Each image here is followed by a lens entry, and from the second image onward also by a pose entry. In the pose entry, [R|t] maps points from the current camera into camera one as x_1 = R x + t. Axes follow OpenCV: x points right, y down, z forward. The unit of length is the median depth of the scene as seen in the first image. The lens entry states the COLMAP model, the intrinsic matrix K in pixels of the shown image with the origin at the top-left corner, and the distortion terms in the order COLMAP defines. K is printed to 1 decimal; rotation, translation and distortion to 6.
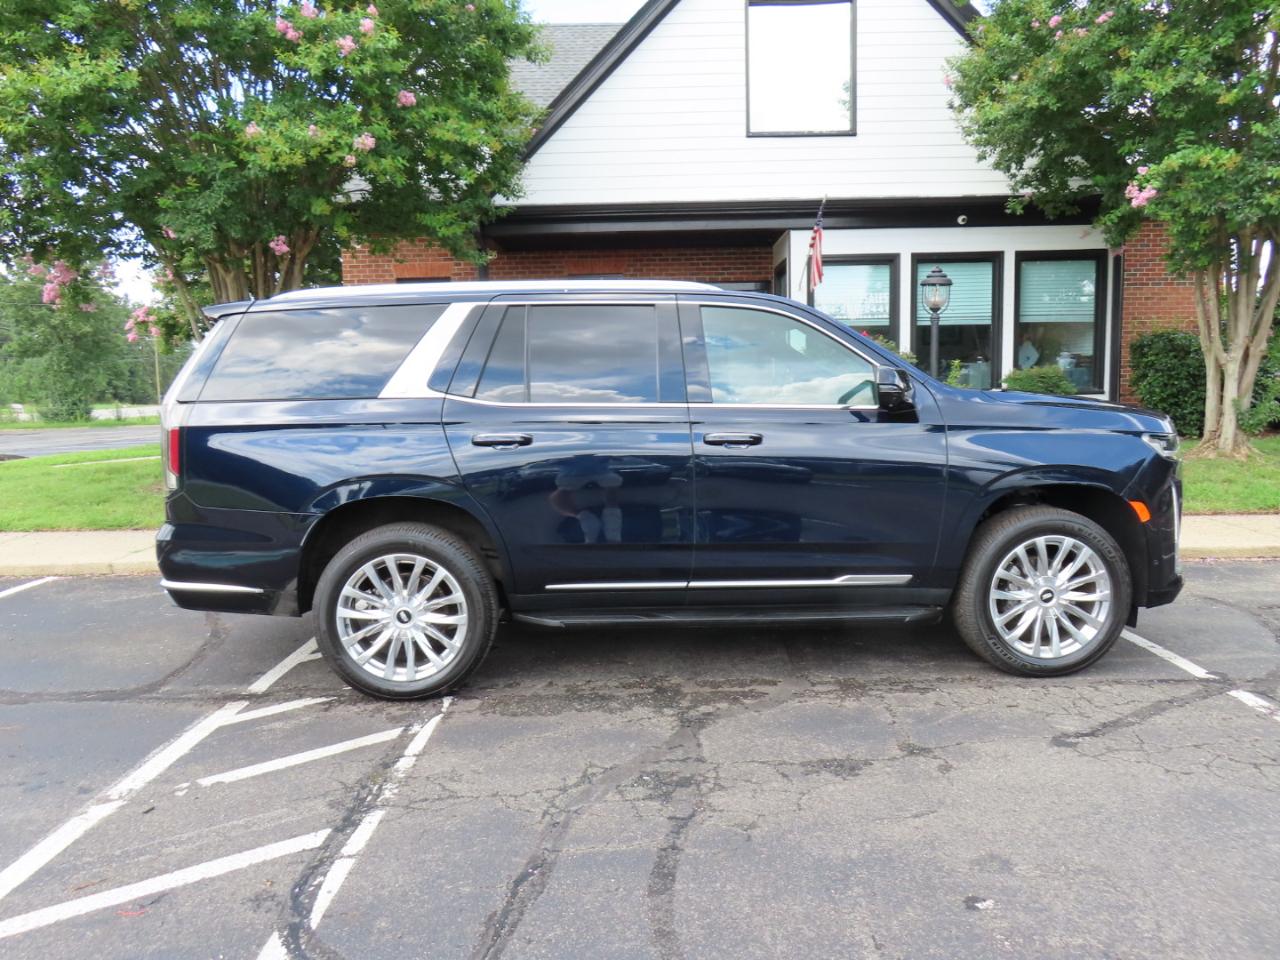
lens RADIAL K [[918.3, 0, 643.0], [0, 918.3, 479.3], [0, 0, 1]] dist [-0.011507, 0.006057]
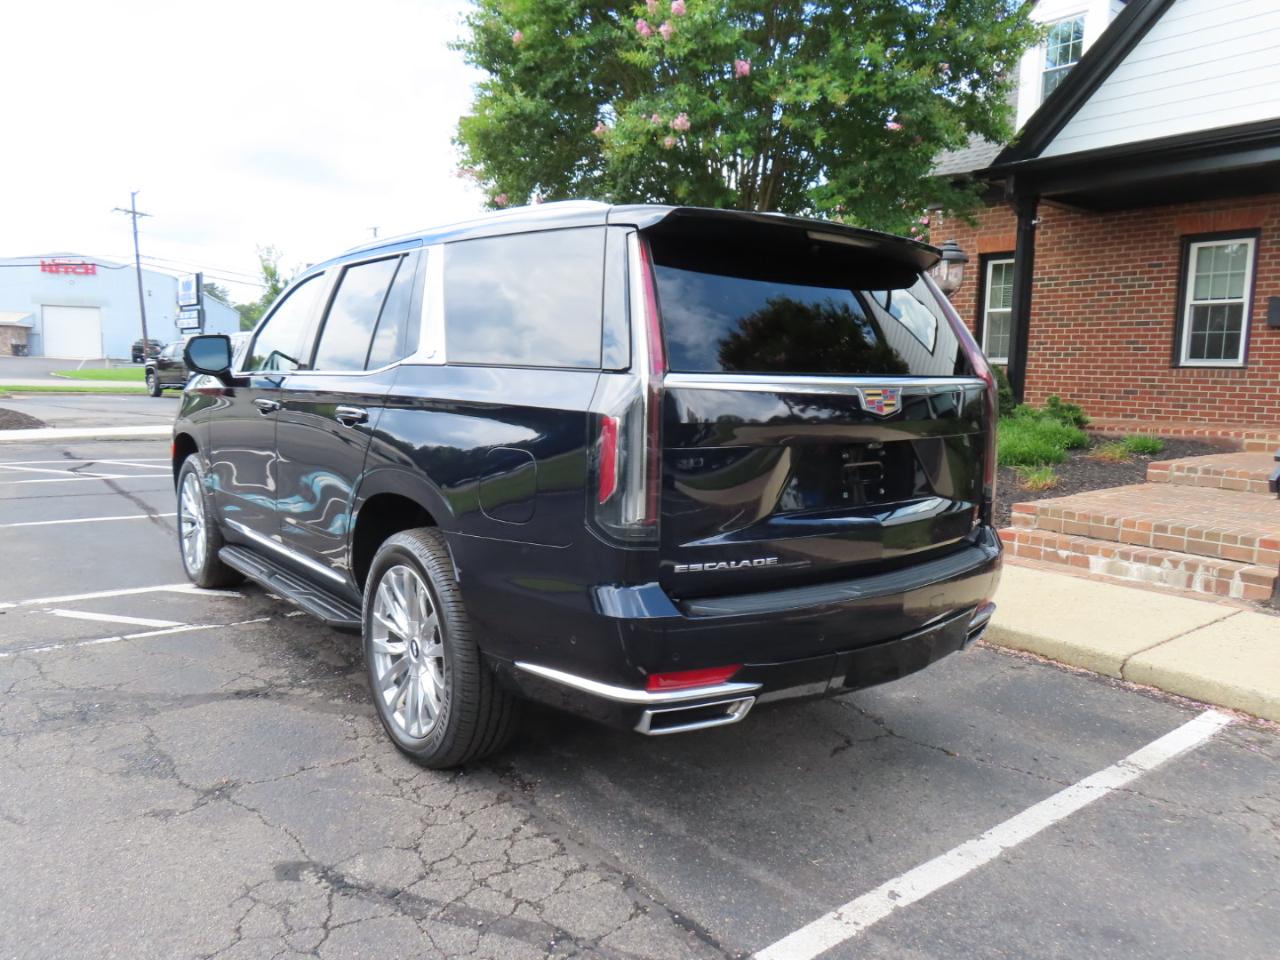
lens RADIAL K [[918.3, 0, 641.3], [0, 918.3, 477.5], [0, 0, 1]] dist [-0.011507, 0.006057]
pose [[0.613058, 0.127109, -0.779745, 0.929155], [-0.119141, 0.990560, 0.067803, -0.069535], [0.781003, 0.051332, 0.622415, 0.630367]]
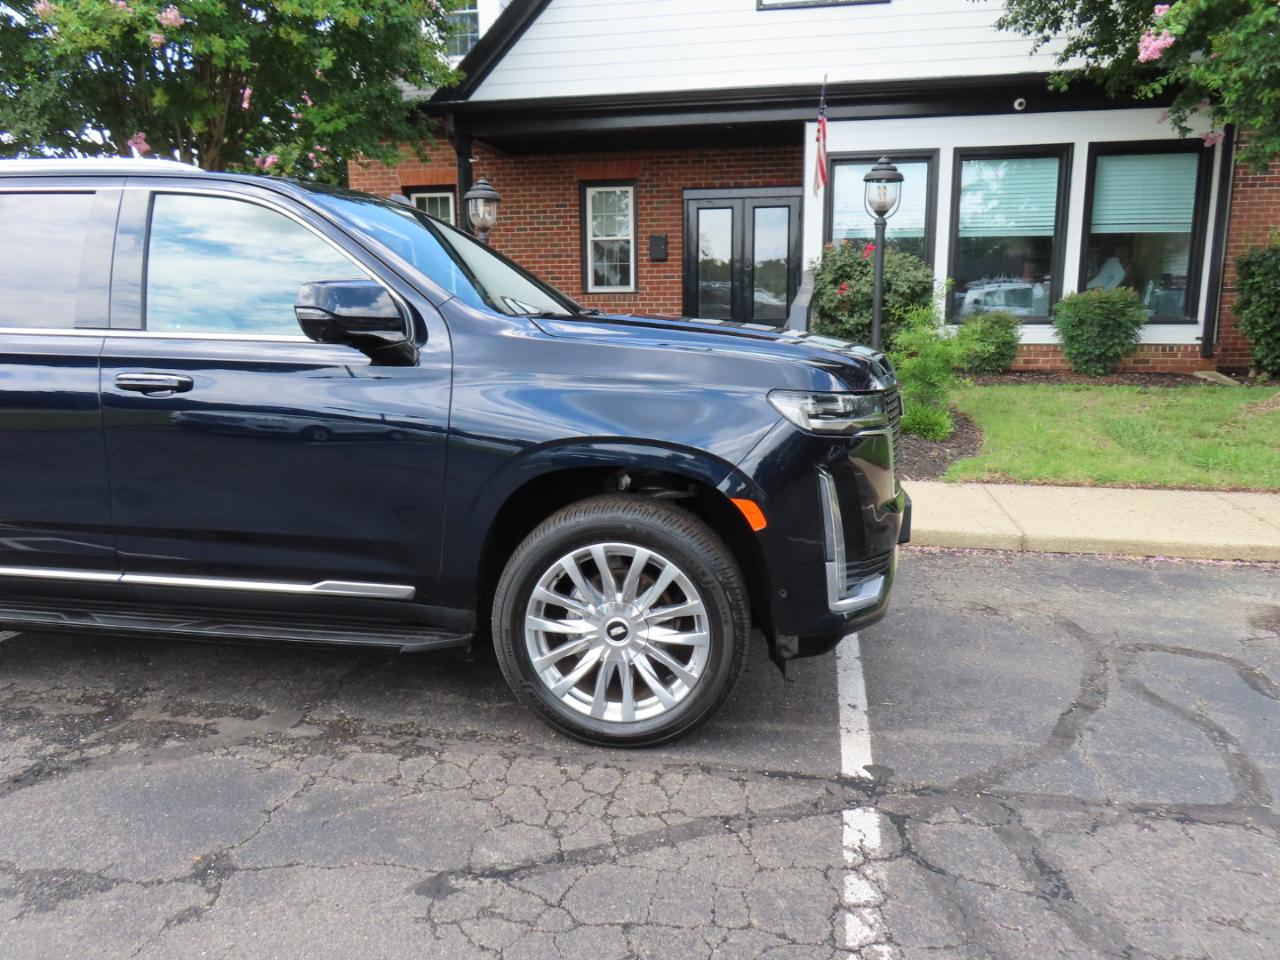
lens RADIAL K [[918.3, 0, 643.7], [0, 918.3, 477.3], [0, 0, 1]] dist [-0.011507, 0.006057]
pose [[0.980987, 0.049683, -0.187607, 0.582103], [-0.033635, 0.995572, 0.087775, -0.043860], [0.191137, -0.079795, 0.978314, 0.358366]]
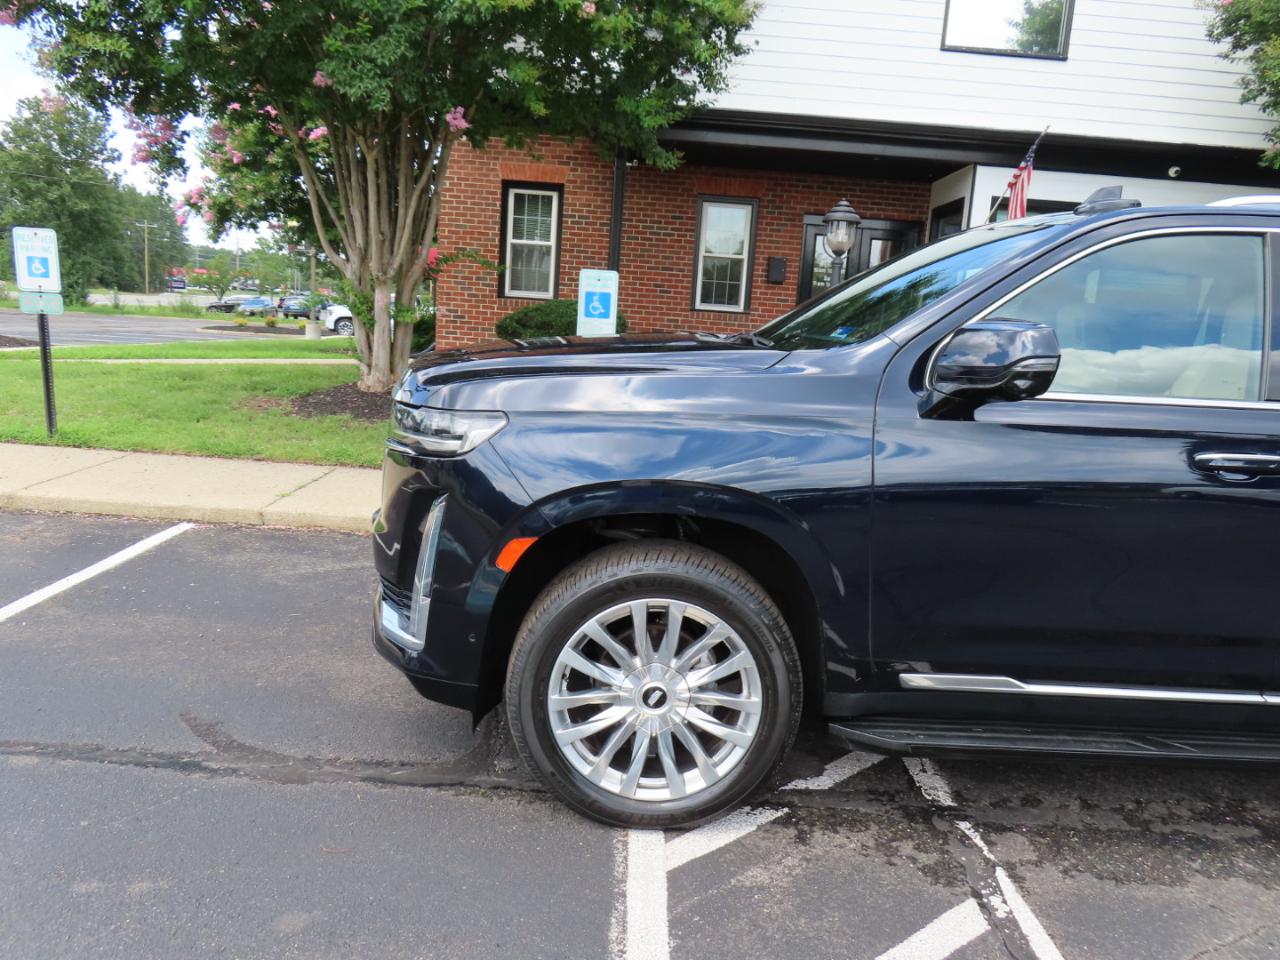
lens RADIAL K [[918.3, 0, 641.8], [0, 918.3, 479.5], [0, 0, 1]] dist [-0.011507, 0.006057]
pose [[0.996046, 0.085408, 0.024462, -0.466770], [-0.086950, 0.993673, 0.071093, -0.030170], [-0.018236, -0.072939, 0.997170, 0.368115]]
